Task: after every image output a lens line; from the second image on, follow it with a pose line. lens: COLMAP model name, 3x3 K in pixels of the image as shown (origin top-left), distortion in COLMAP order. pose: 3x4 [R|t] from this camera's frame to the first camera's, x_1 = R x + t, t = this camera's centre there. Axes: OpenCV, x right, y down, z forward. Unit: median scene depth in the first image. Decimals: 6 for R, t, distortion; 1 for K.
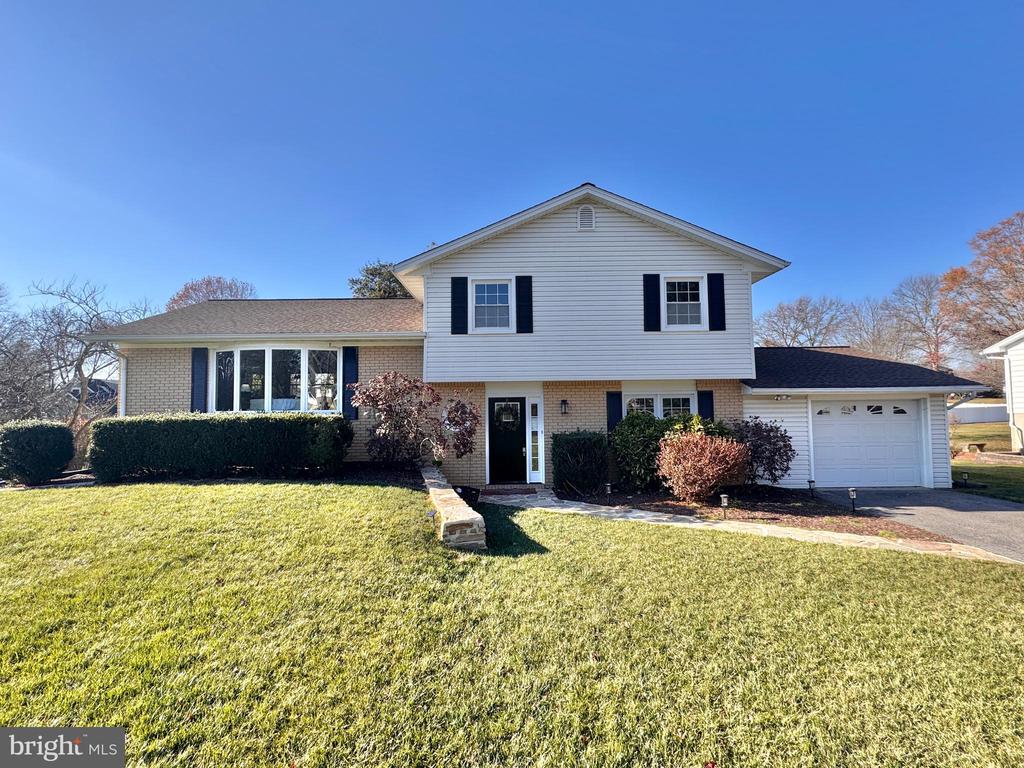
lens RADIAL K [[448.8, 0, 514.5], [0, 448.8, 384.8], [0, 0, 1]] dist [0.004239, -0.000442]
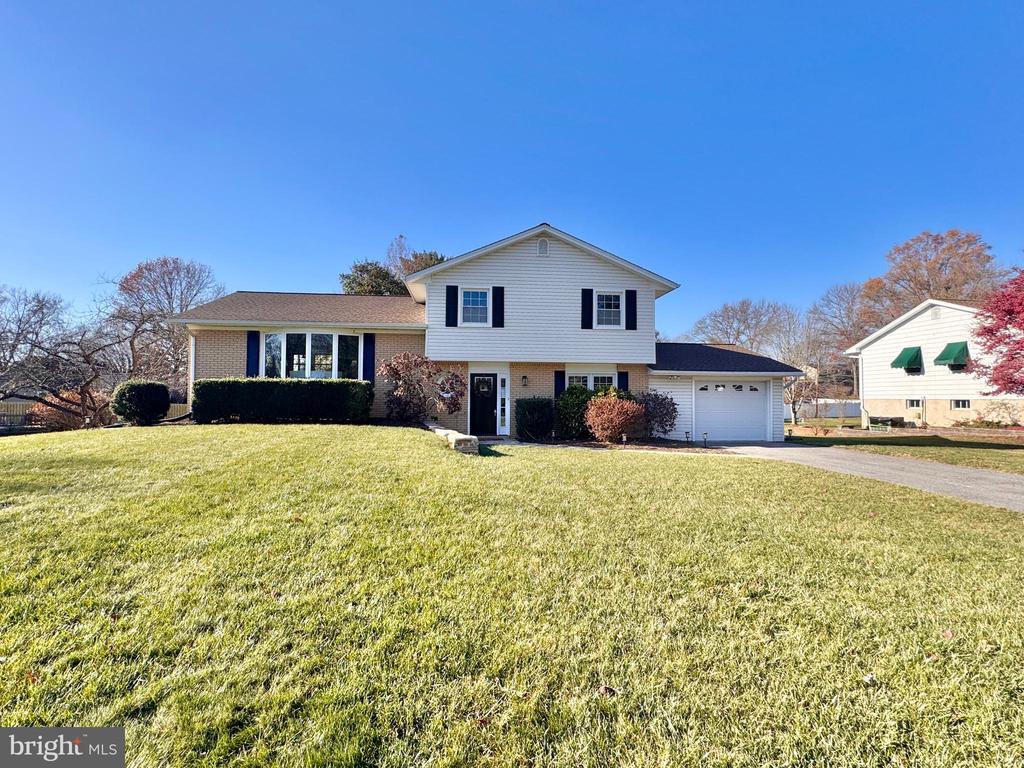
lens RADIAL K [[448.8, 0, 512.9], [0, 448.8, 383.6], [0, 0, 1]] dist [0.004239, -0.000442]
pose [[0.995742, 0.019877, 0.090012, -0.053740], [-0.021305, 0.999661, 0.014937, 0.038517], [-0.089684, -0.016791, 0.995829, -0.405254]]
